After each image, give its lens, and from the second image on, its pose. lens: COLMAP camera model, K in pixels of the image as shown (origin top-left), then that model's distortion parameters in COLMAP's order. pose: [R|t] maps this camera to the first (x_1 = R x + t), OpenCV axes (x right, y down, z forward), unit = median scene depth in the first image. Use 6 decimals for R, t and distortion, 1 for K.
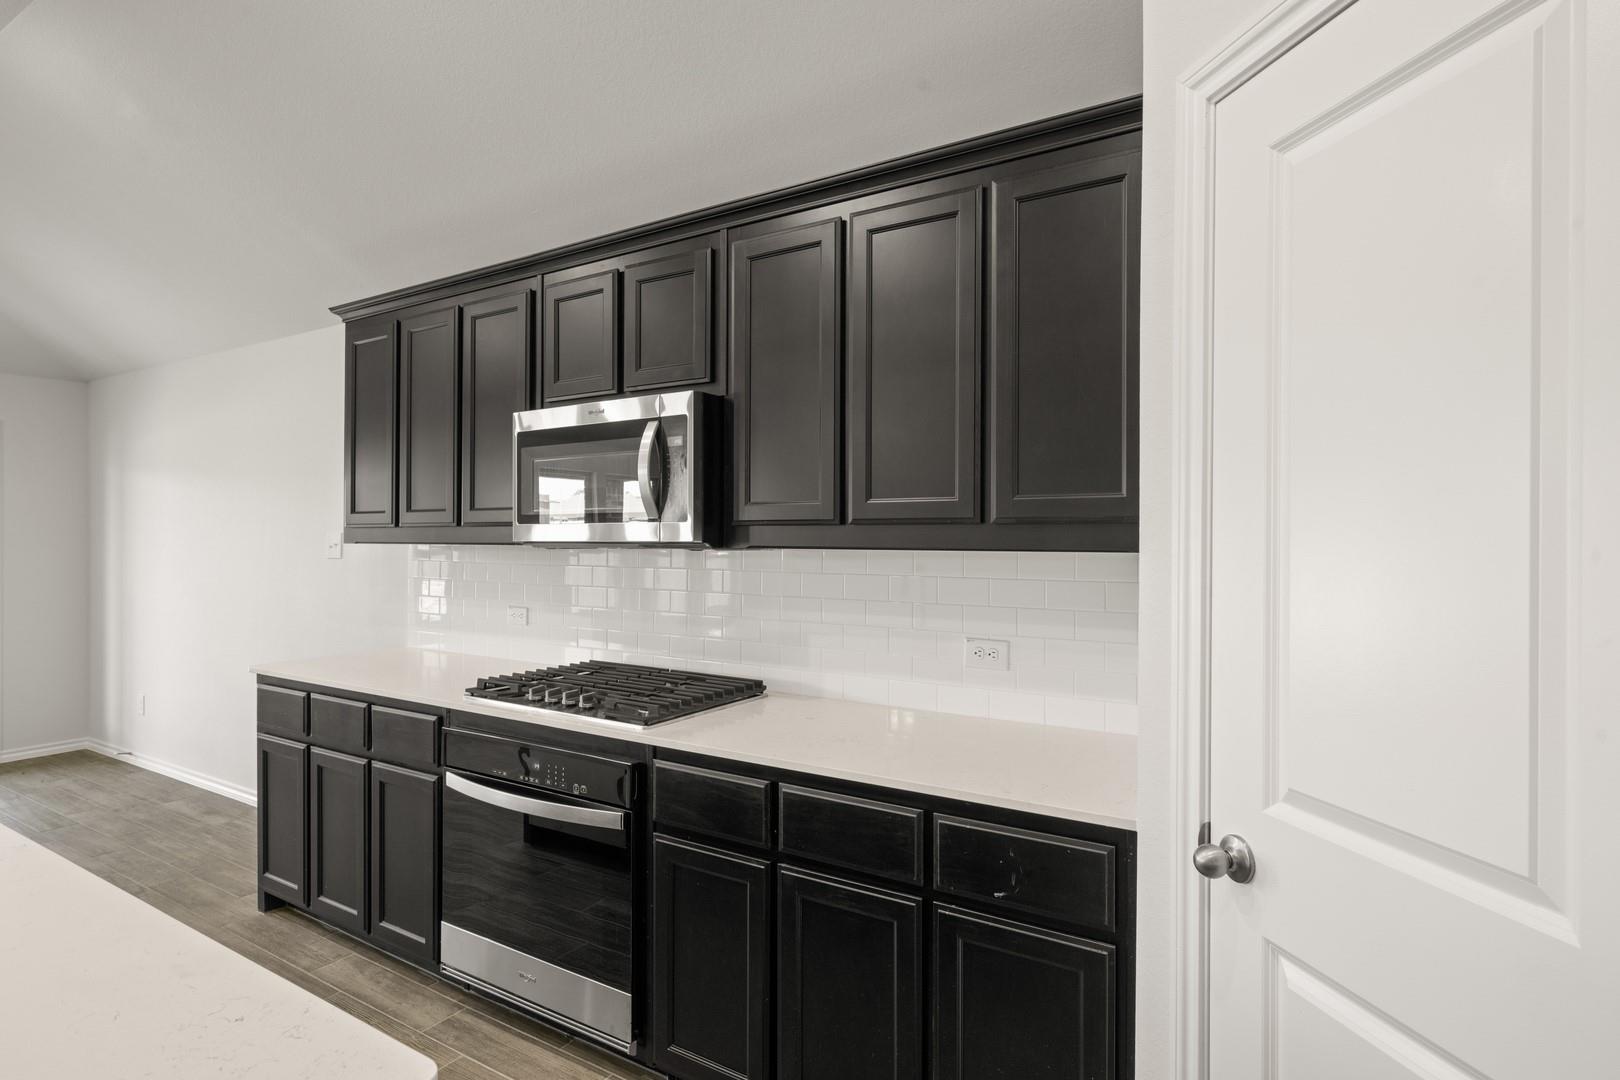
lens RADIAL K [[836.3, 0, 810.0], [0, 836.3, 540.0], [0, 0, 1]] dist [-0.000070, -0.000021]
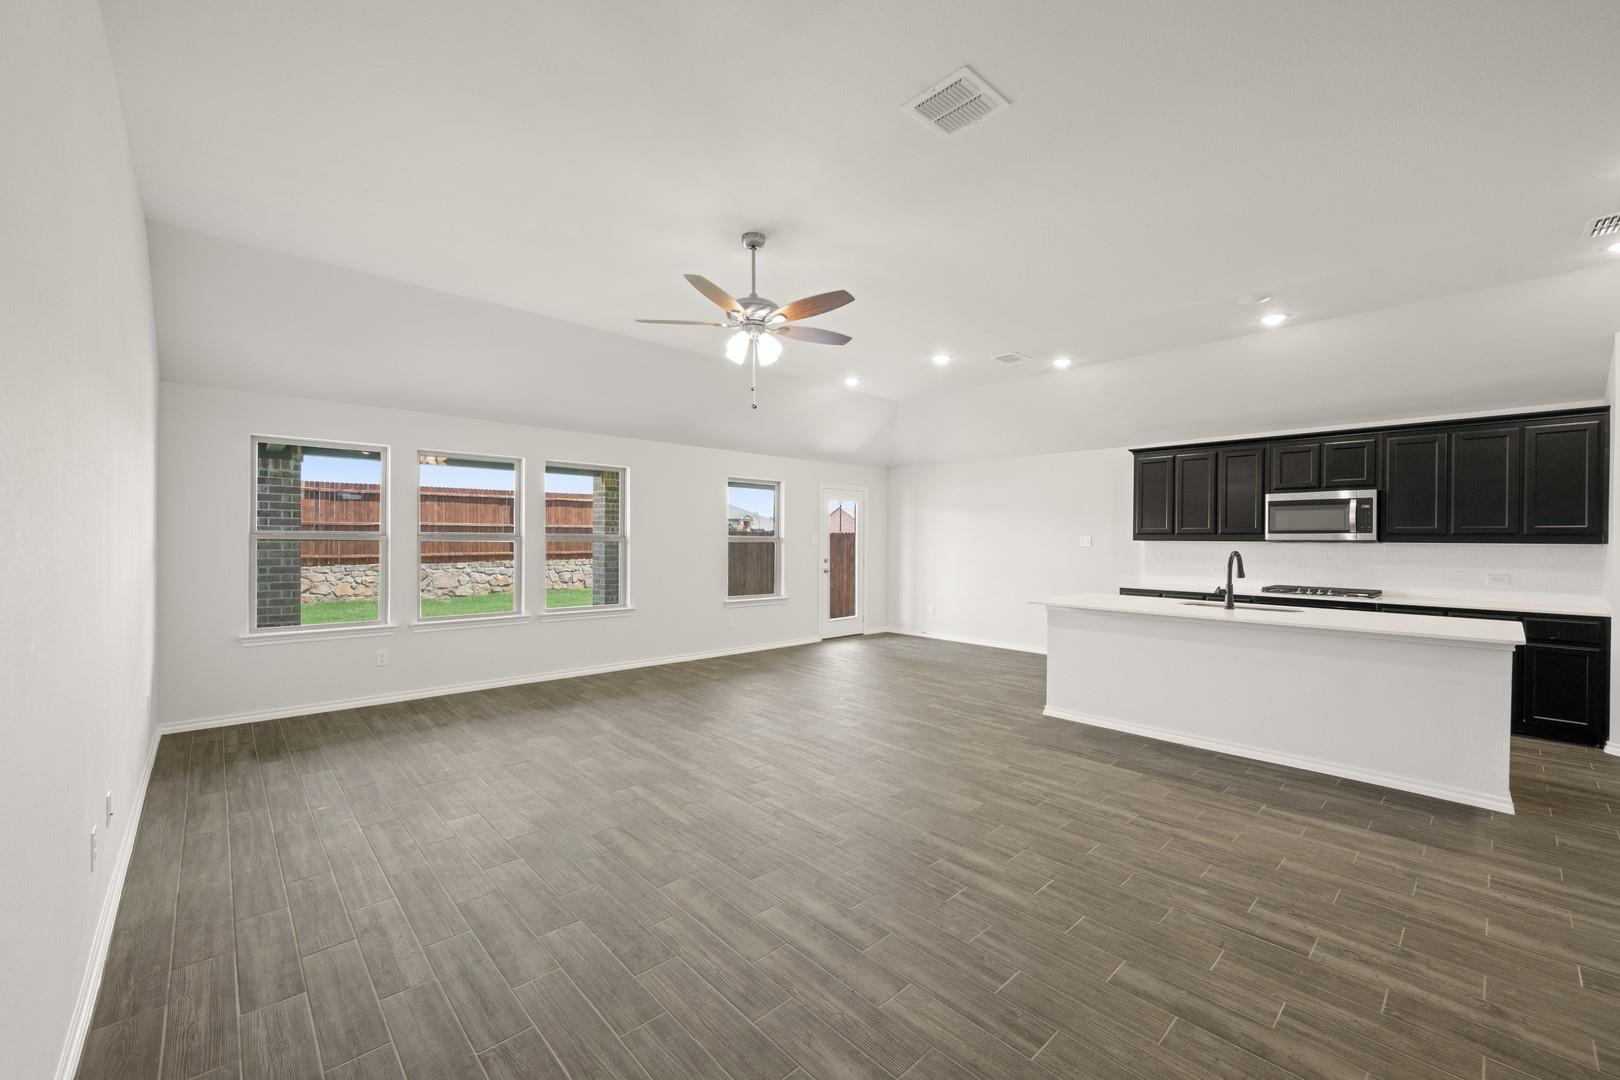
lens RADIAL K [[654.2, 0, 810.0], [0, 654.2, 540.0], [0, 0, 1]] dist [-0.000541, -0.000026]
pose [[0.964180, 0.006302, -0.265174, -1.434714], [-0.005317, 0.999976, 0.004433, 0.000810], [0.265196, -0.002864, 0.964190, -1.741458]]
